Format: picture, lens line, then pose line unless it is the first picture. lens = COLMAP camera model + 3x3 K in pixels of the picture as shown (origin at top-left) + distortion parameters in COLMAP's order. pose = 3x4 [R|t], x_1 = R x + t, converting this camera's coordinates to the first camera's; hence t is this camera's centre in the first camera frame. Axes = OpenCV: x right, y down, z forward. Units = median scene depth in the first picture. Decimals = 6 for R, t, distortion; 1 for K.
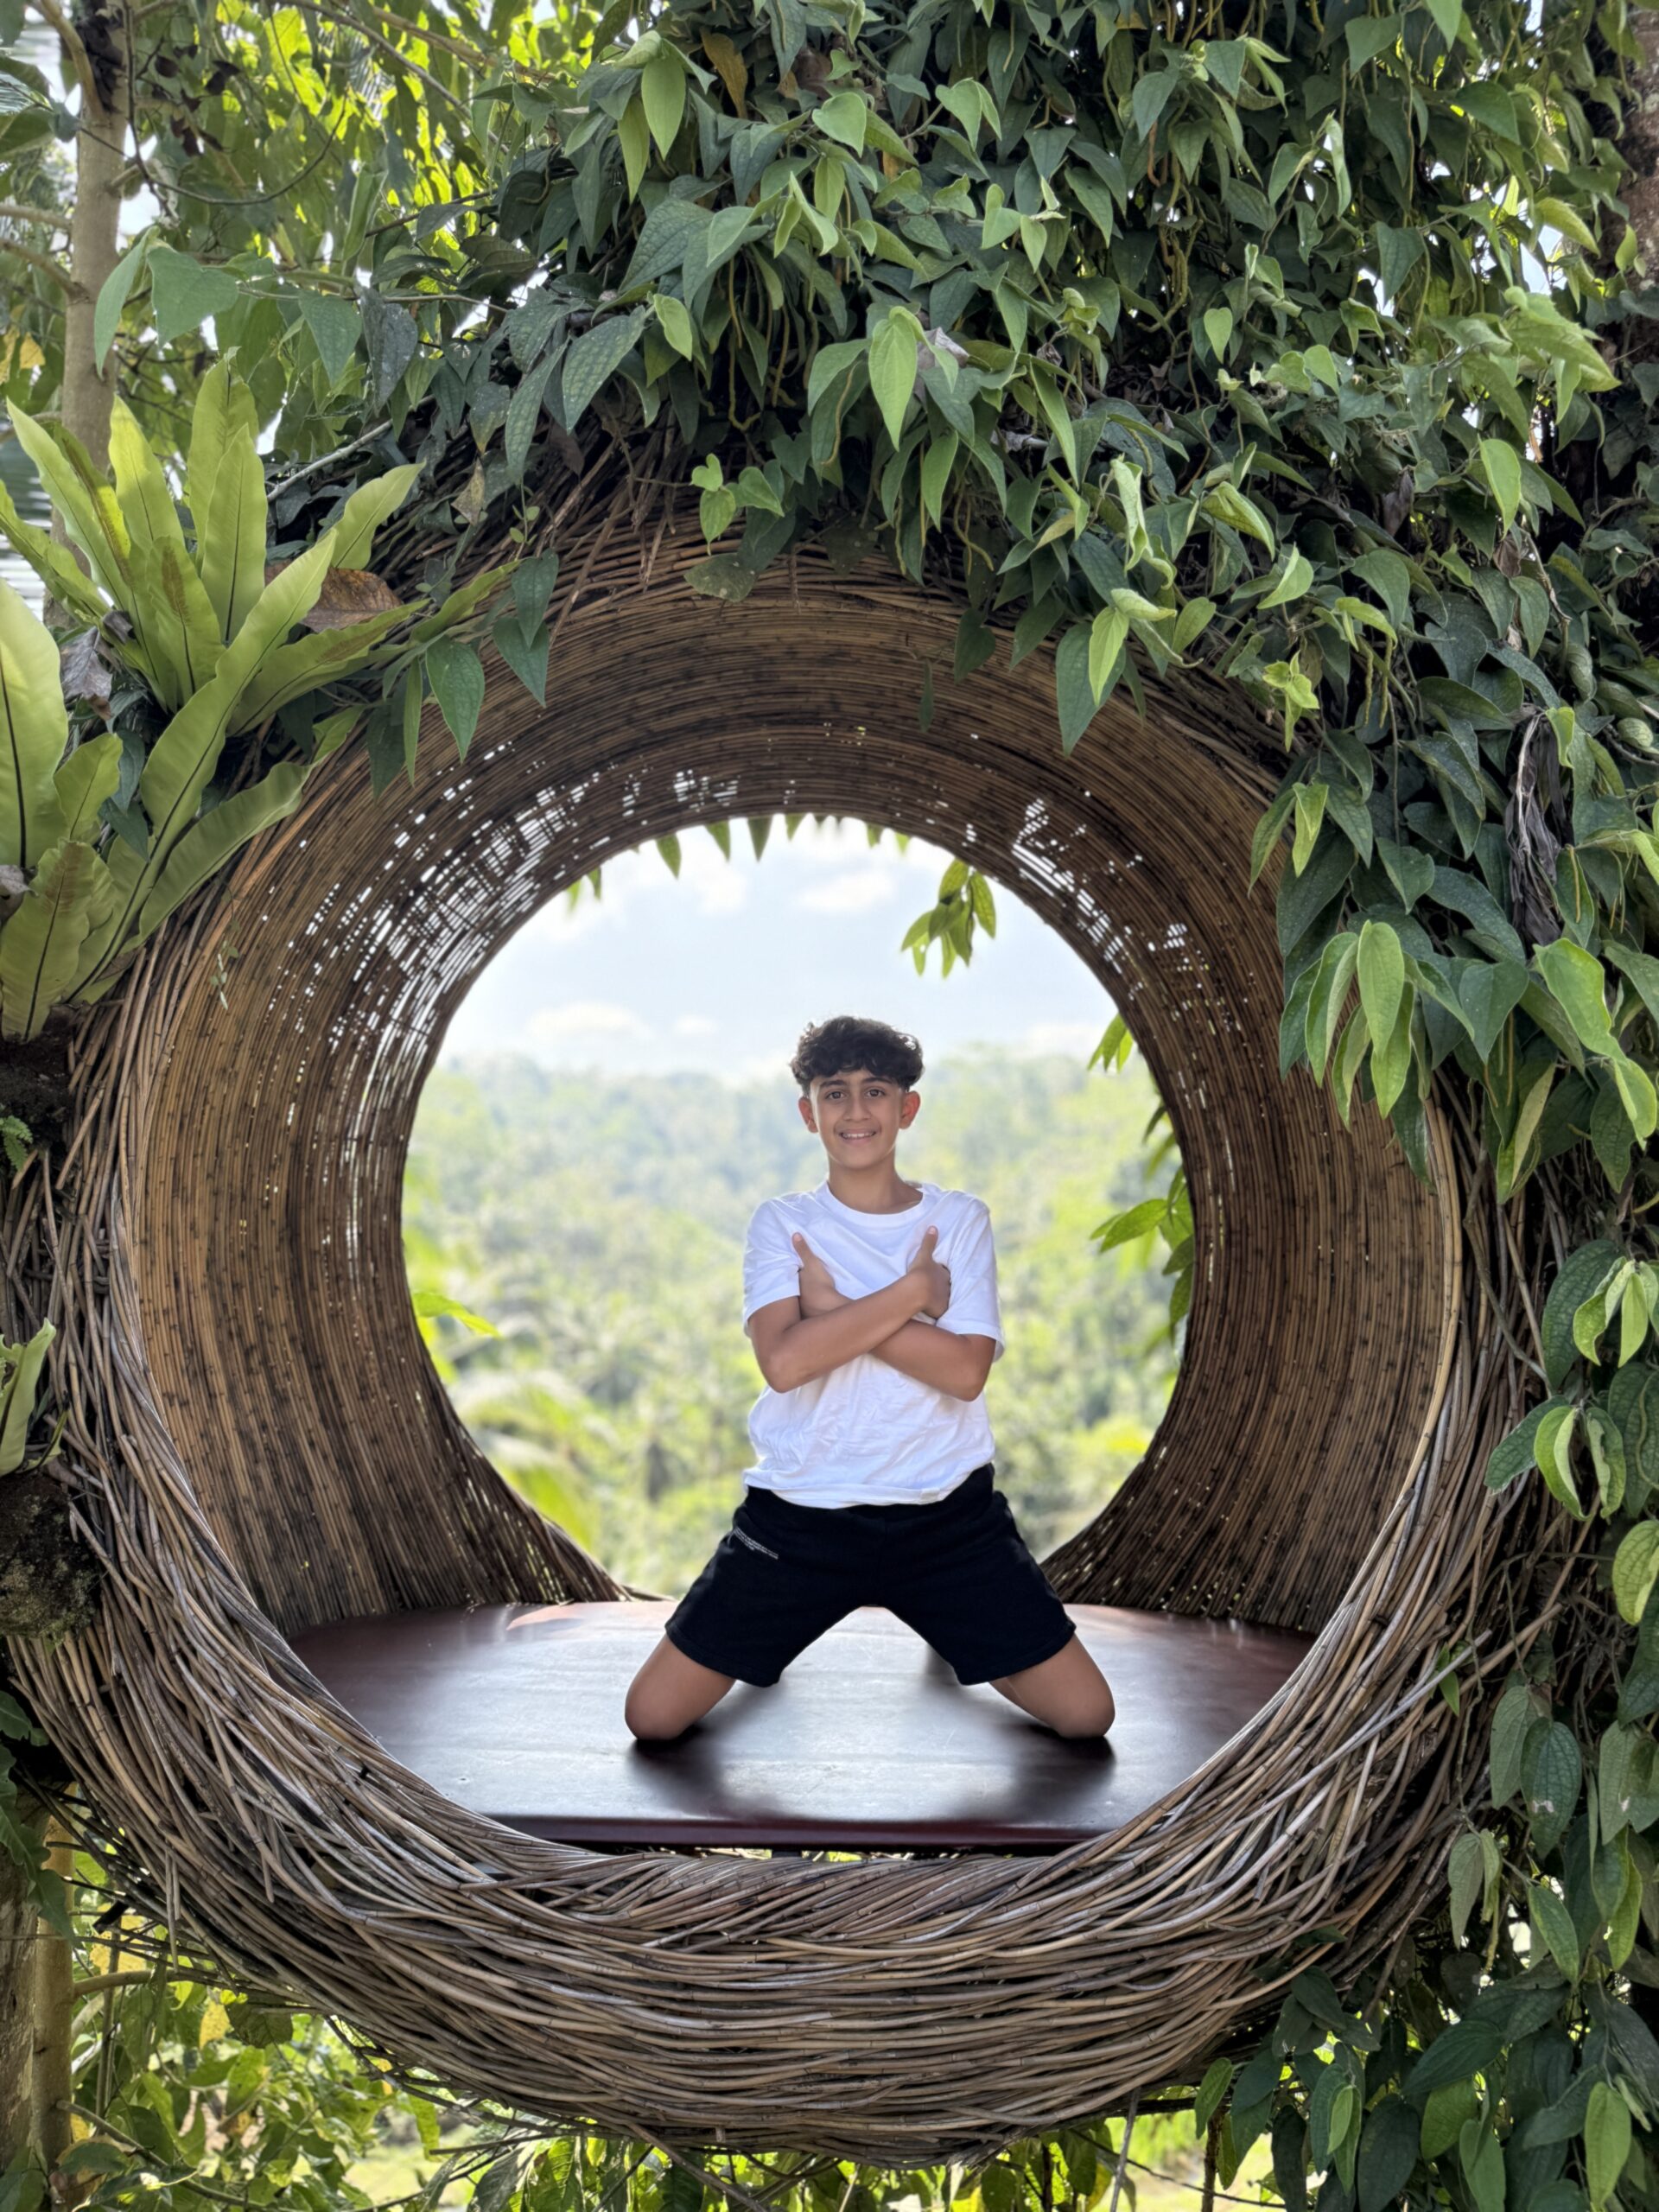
lens RADIAL K [[1497.2, 0, 814.8], [0, 1497.2, 1141.4], [0, 0, 1]] dist [-0.005500, -0.004857]
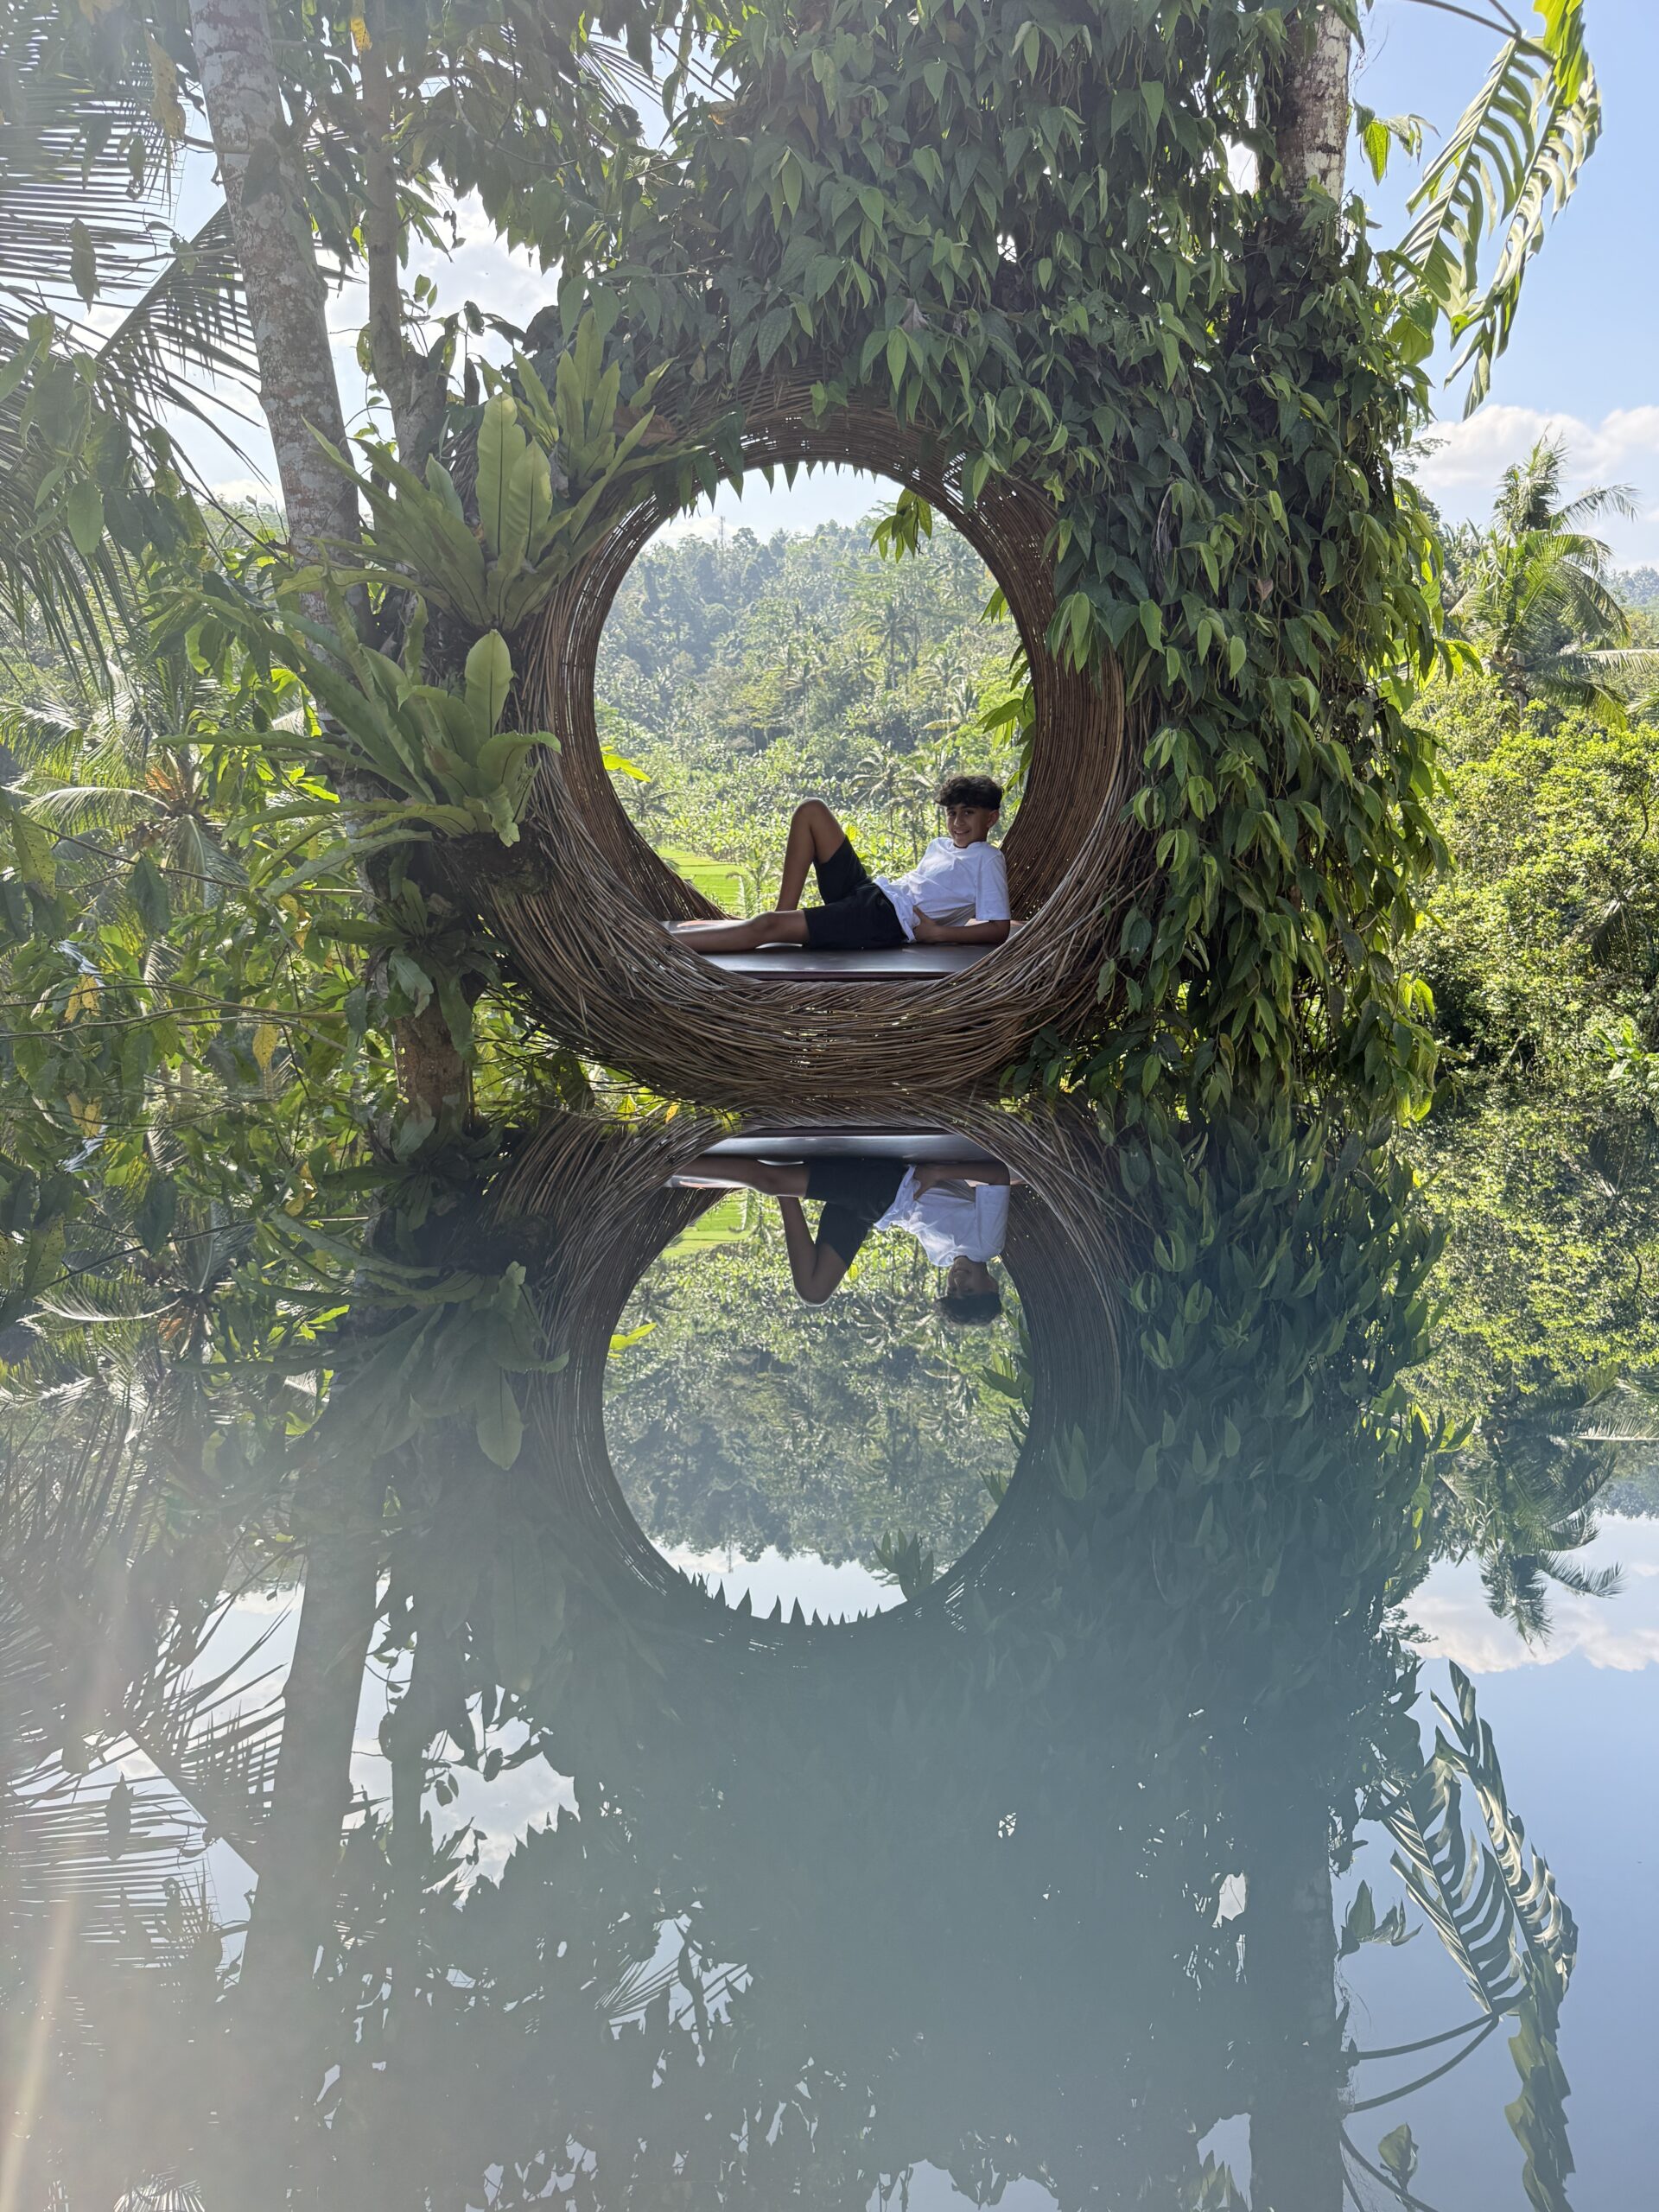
lens RADIAL K [[1497.2, 0, 814.8], [0, 1497.2, 1141.4], [0, 0, 1]] dist [-0.005500, -0.004857]
pose [[0.998459, -0.019288, 0.052034, -0.194032], [0.001154, 0.944667, 0.328029, -0.084756], [-0.055482, -0.327463, 0.943233, -1.432632]]
